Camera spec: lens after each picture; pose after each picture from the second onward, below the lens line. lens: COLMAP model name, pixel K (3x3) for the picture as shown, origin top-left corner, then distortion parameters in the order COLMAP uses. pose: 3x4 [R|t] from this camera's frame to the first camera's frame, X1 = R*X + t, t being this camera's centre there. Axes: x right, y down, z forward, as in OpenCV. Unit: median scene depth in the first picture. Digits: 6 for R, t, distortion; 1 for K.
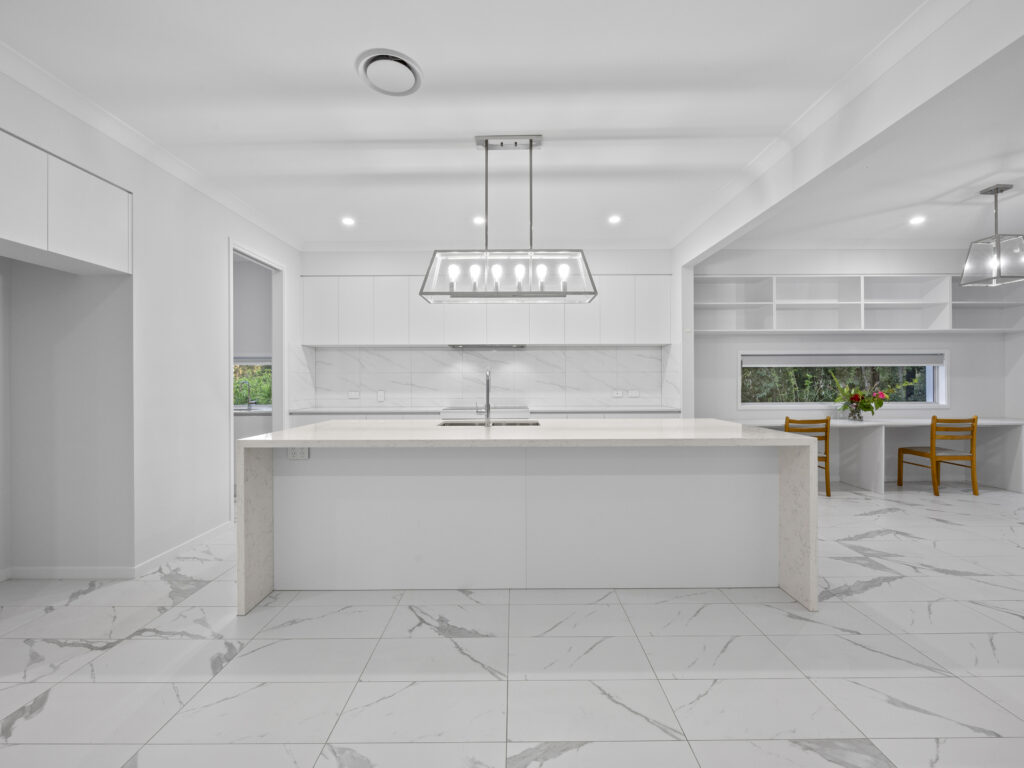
lens RADIAL K [[442.8, 0, 514.9], [0, 442.8, 380.8], [0, 0, 1]] dist [-0.002471, 0.000674]
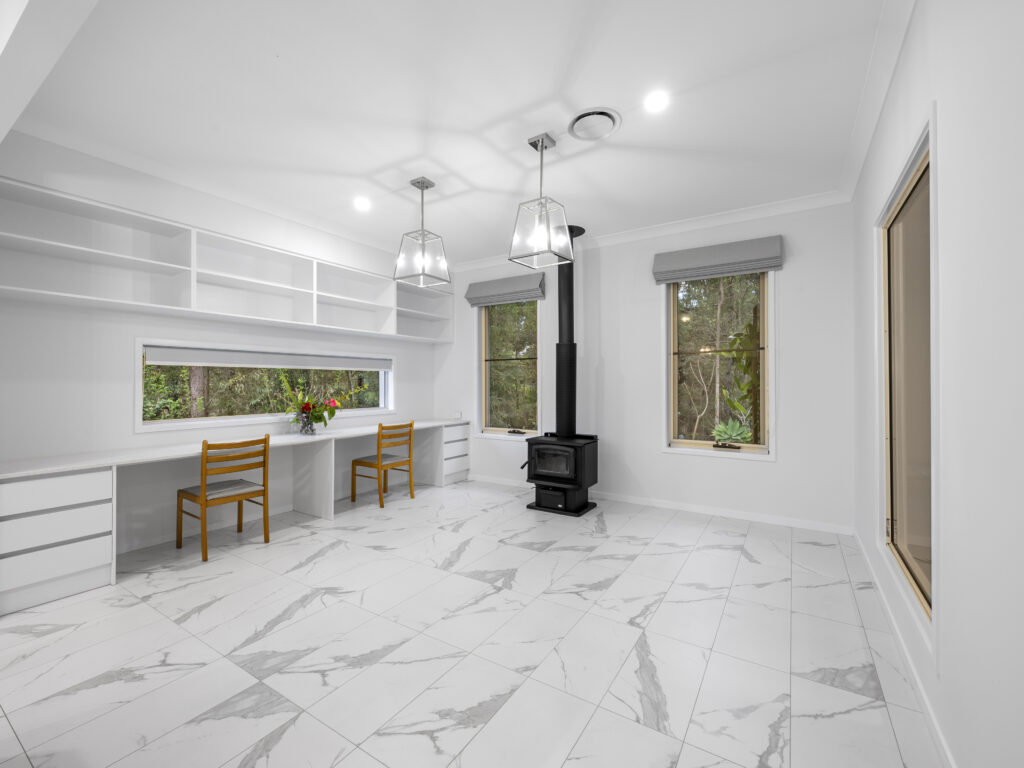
lens RADIAL K [[442.8, 0, 506.3], [0, 442.8, 378.6], [0, 0, 1]] dist [-0.002471, 0.000674]
pose [[0.554840, 0.010917, 0.831885, 0.297559], [-0.003019, 0.999934, -0.011109, -0.006281], [-0.831951, 0.003652, 0.554836, 0.240823]]
